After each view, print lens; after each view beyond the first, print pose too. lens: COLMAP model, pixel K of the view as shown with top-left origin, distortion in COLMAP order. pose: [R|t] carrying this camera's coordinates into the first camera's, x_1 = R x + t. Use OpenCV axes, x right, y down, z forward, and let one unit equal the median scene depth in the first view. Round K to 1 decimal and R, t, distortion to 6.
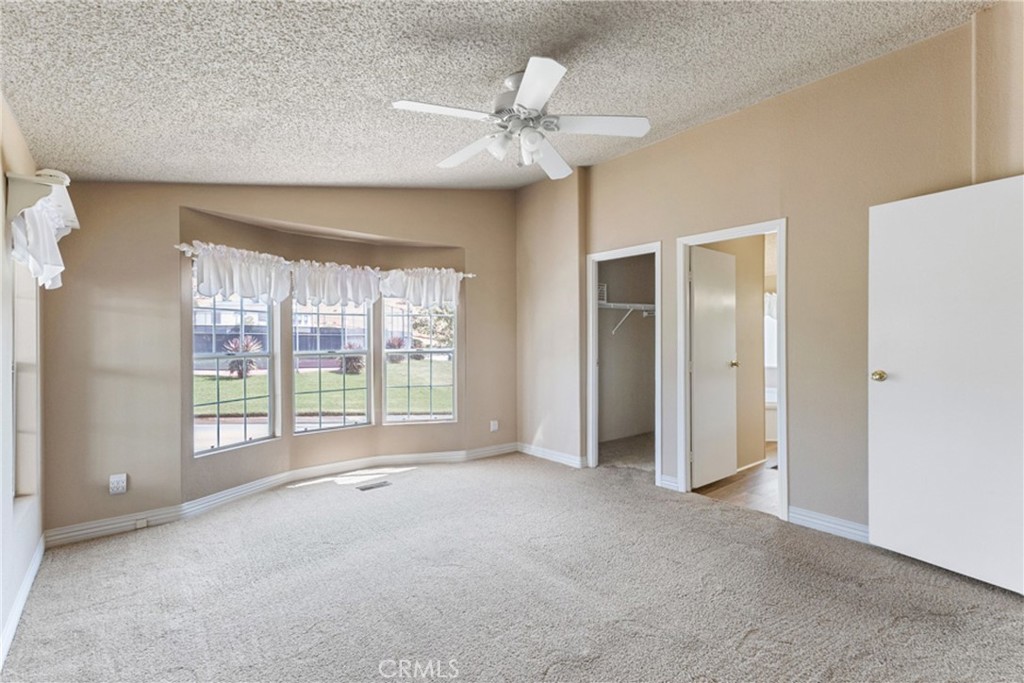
lens RADIAL K [[466.9, 0, 513.6], [0, 466.9, 340.6], [0, 0, 1]] dist [0.014458, -0.001517]
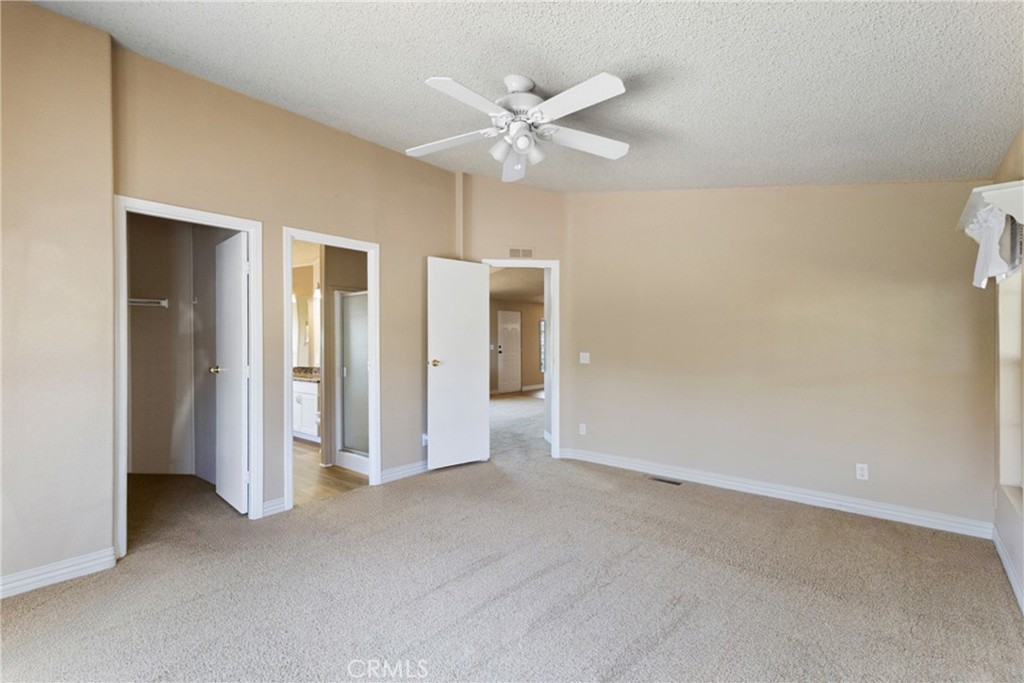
lens RADIAL K [[466.9, 0, 511.9], [0, 466.9, 341.1], [0, 0, 1]] dist [0.014458, -0.001517]
pose [[-0.163594, -0.003044, 0.986523, -0.741059], [0.002193, 0.999992, 0.003449, -0.003761], [-0.986525, 0.002728, -0.163586, 0.890105]]
